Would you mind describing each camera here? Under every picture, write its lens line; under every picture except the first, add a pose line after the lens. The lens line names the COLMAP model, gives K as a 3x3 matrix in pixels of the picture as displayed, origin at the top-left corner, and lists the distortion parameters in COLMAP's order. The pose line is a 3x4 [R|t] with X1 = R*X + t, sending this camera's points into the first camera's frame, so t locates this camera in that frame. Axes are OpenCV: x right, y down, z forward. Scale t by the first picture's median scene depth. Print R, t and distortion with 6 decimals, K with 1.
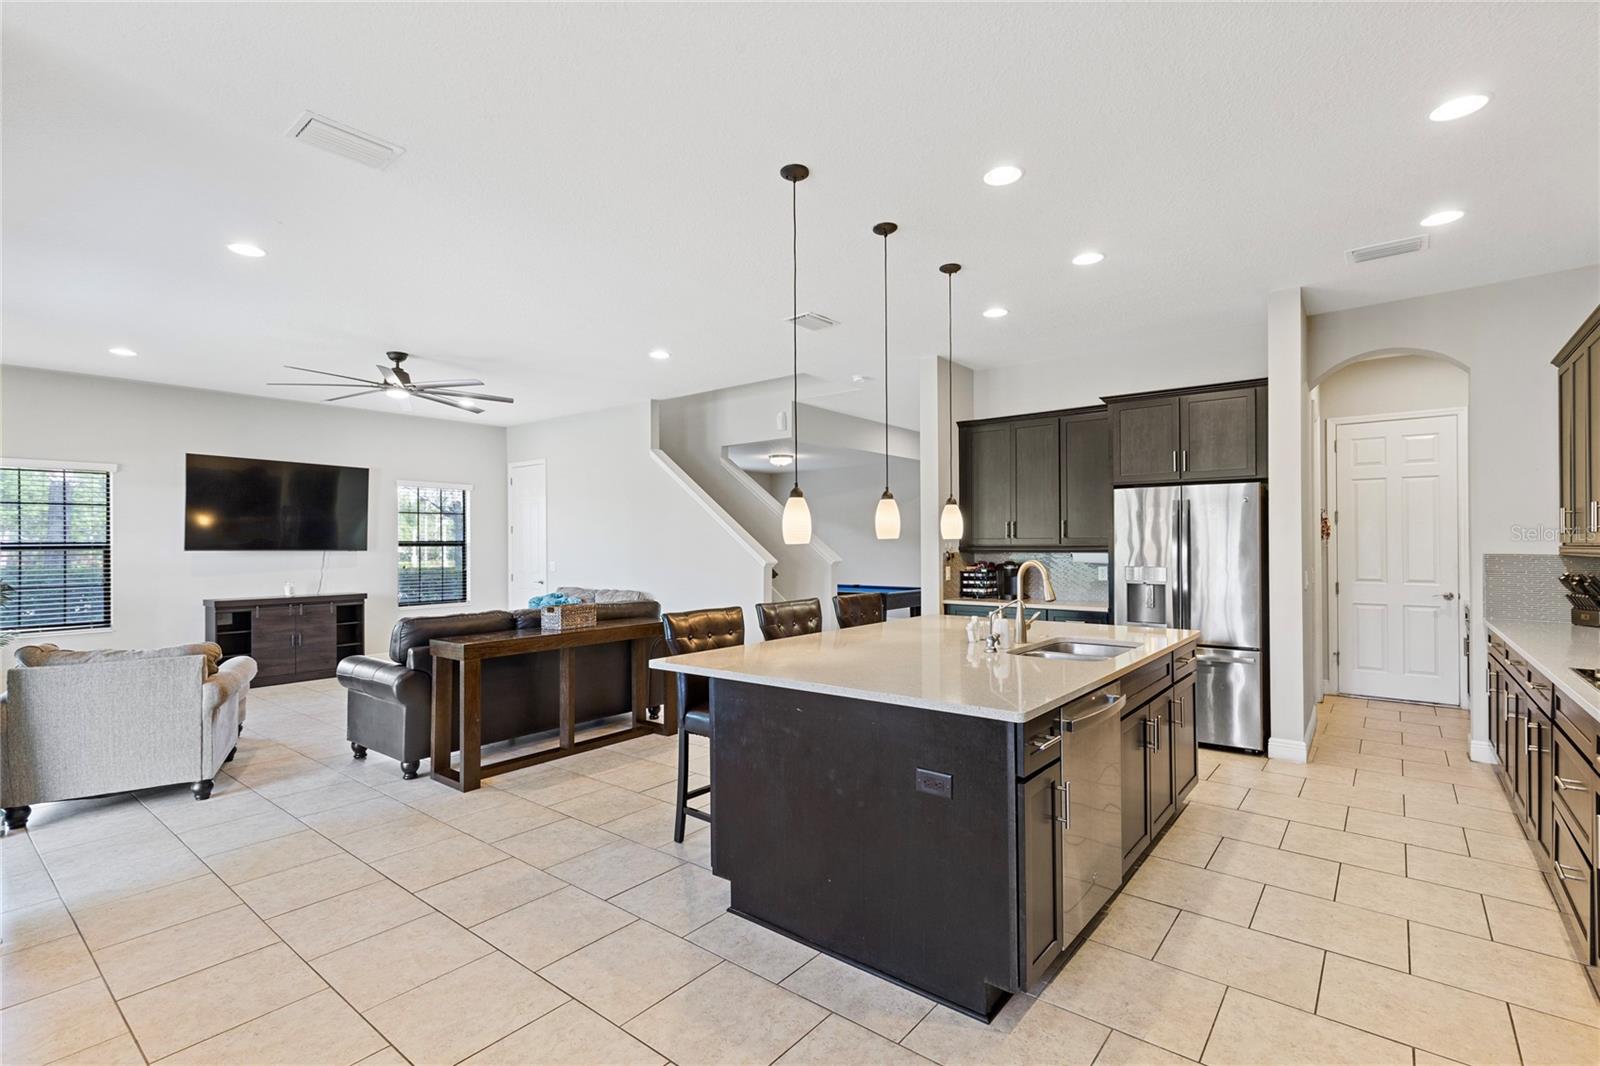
lens RADIAL K [[732.3, 0, 800.0], [0, 732.3, 533.0], [0, 0, 1]] dist [-0.000621, 0.000016]
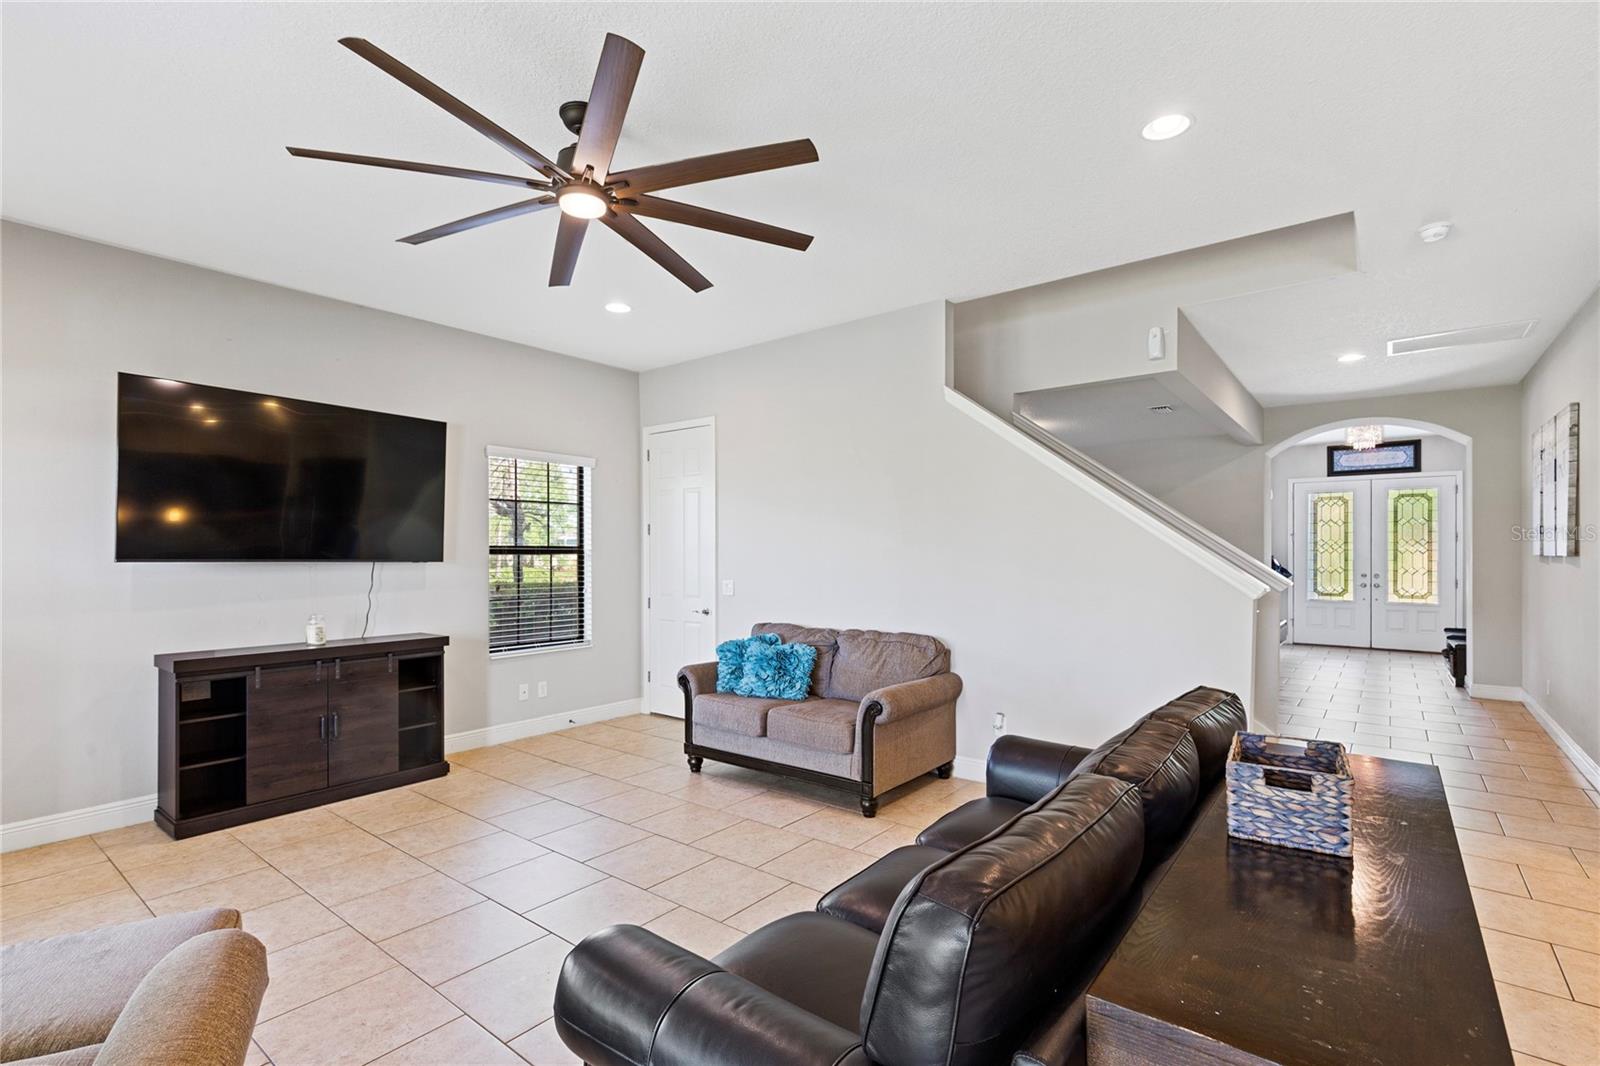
lens RADIAL K [[729.6, 0, 797.4], [0, 729.6, 548.7], [0, 0, 1]] dist [0.002063, 0.000022]
pose [[0.999976, 0.005246, 0.004559, -0.332615], [-0.005292, 0.999935, 0.010080, 0.006822], [-0.004506, -0.010104, 0.999939, 0.442504]]
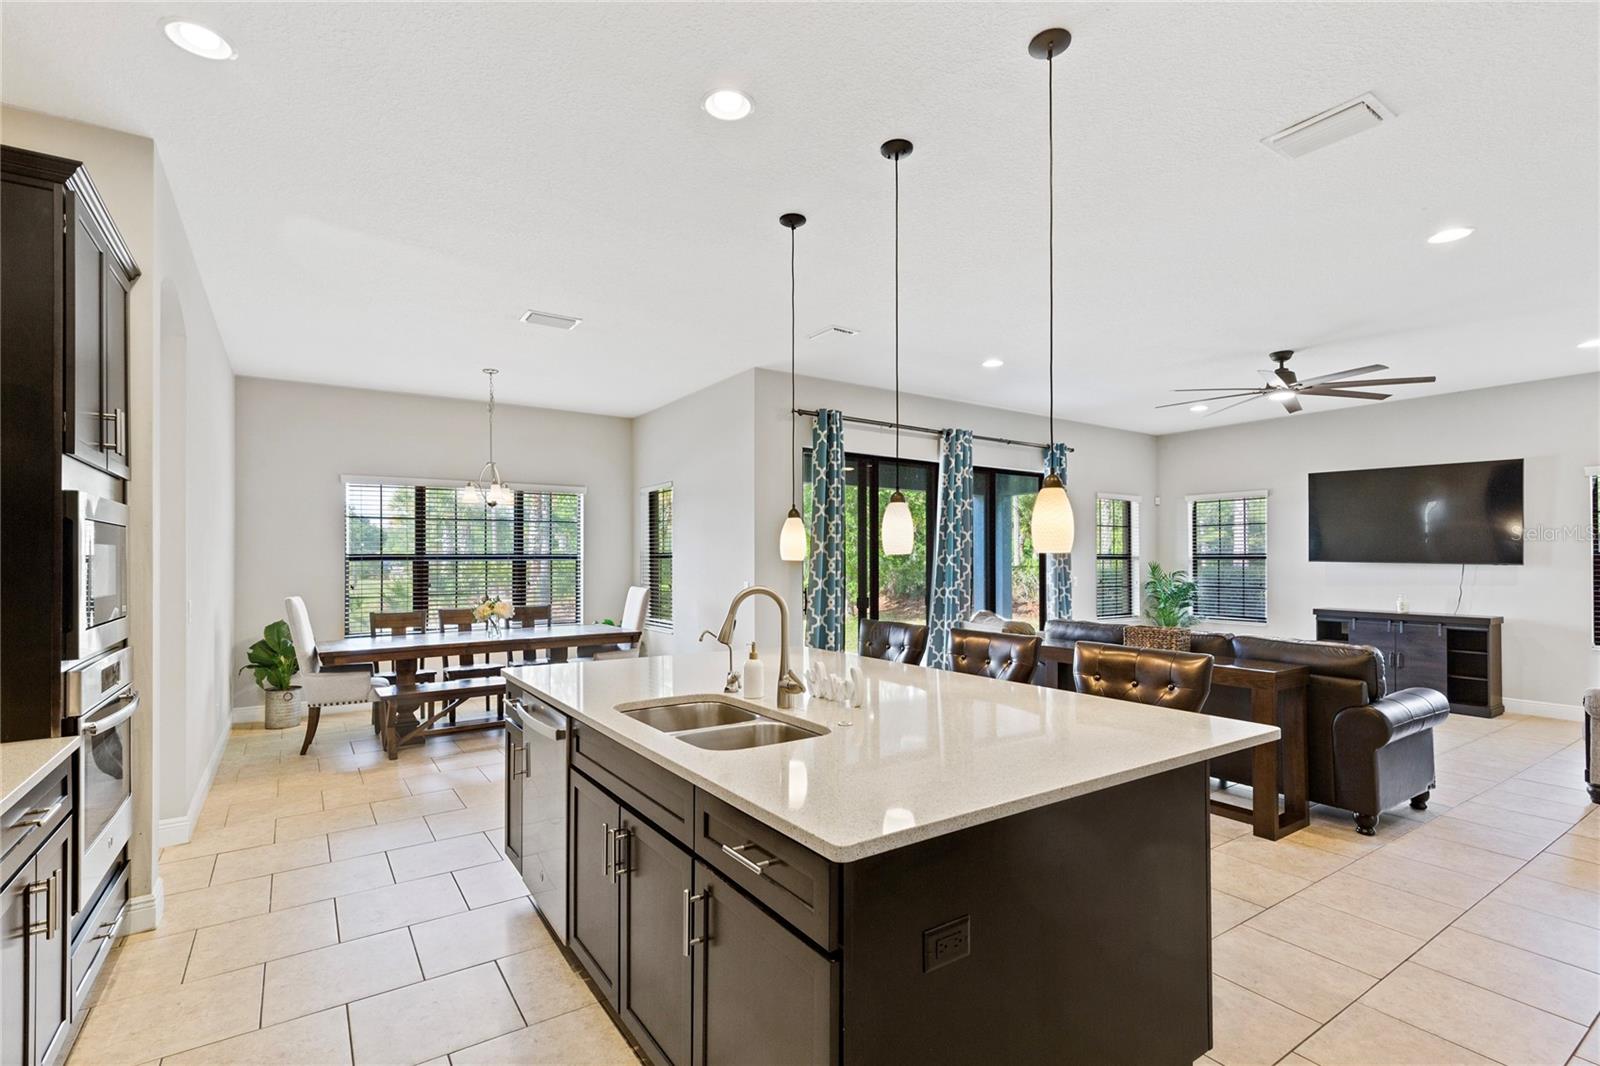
lens RADIAL K [[729.6, 0, 797.4], [0, 729.6, 548.7], [0, 0, 1]] dist [0.002063, 0.000022]
pose [[-0.289378, 0.000072, -0.957215, 0.405103], [0.015678, 0.999866, -0.004664, -0.001697], [0.957087, -0.016357, -0.289340, 0.528813]]
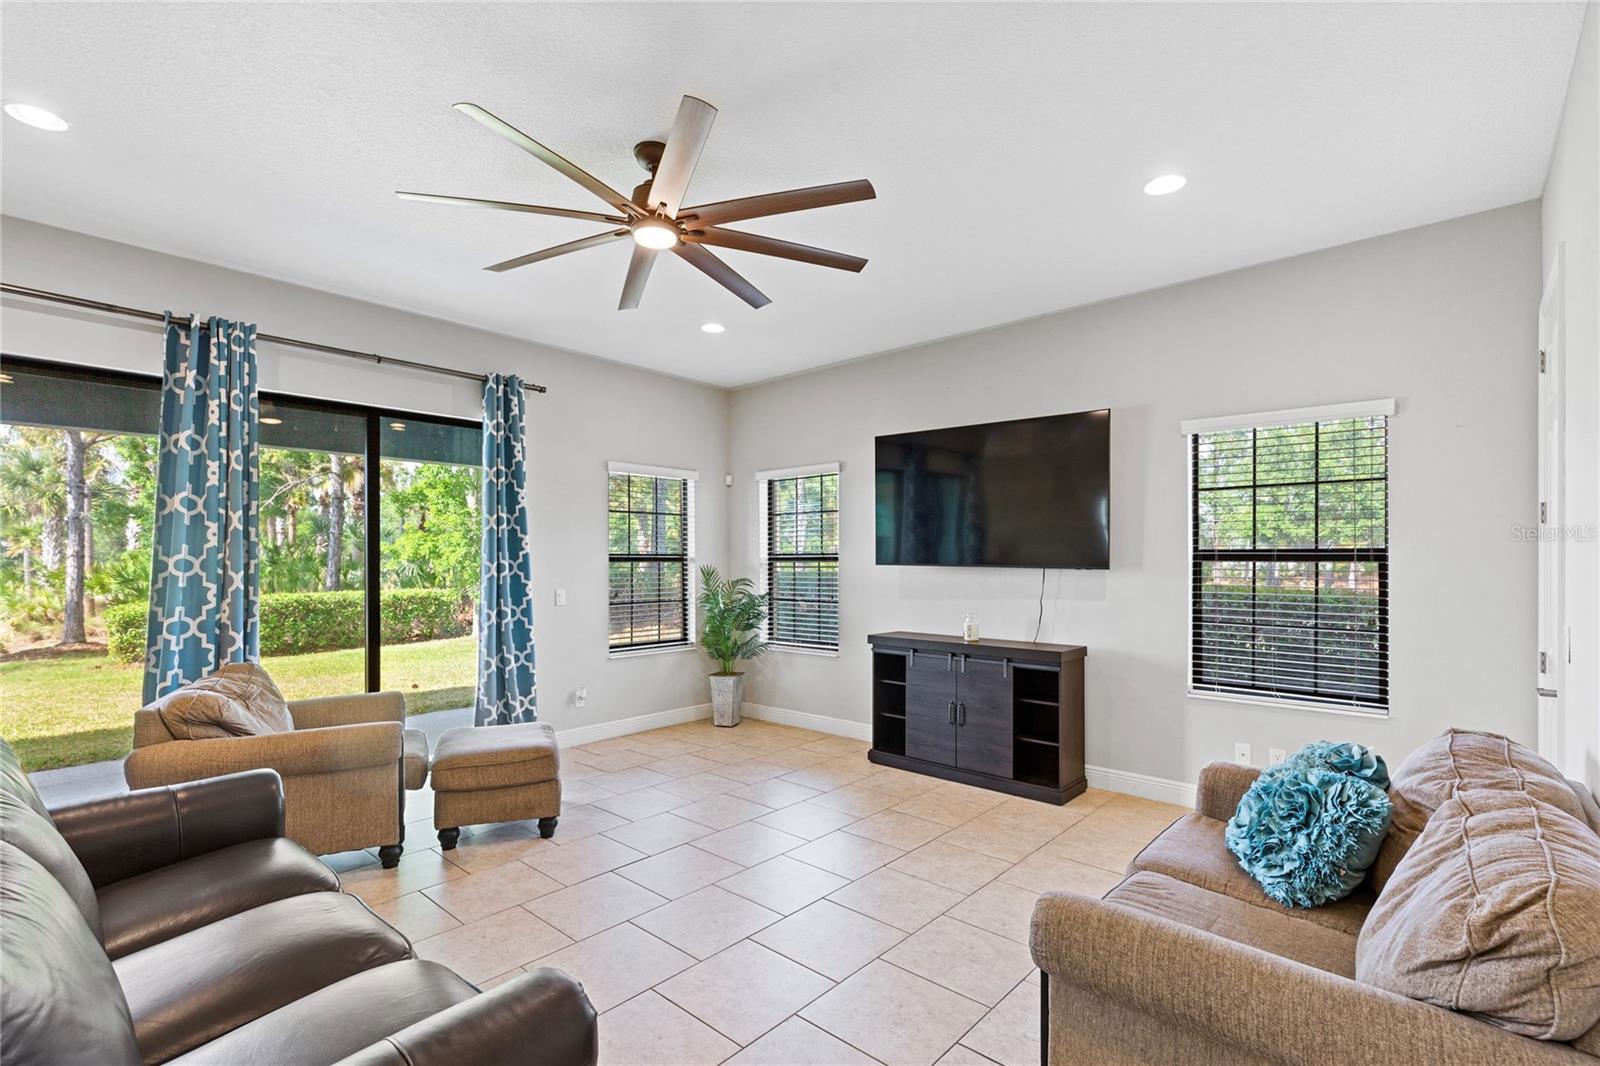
lens RADIAL K [[733.8, 0, 789.1], [0, 733.8, 563.6], [0, 0, 1]] dist [0.005574, 0.000220]
pose [[-0.054345, 0.016748, -0.998382, -0.066394], [0.015606, 0.999751, 0.015921, 0.009107], [0.998400, -0.014716, -0.054593, 0.869463]]
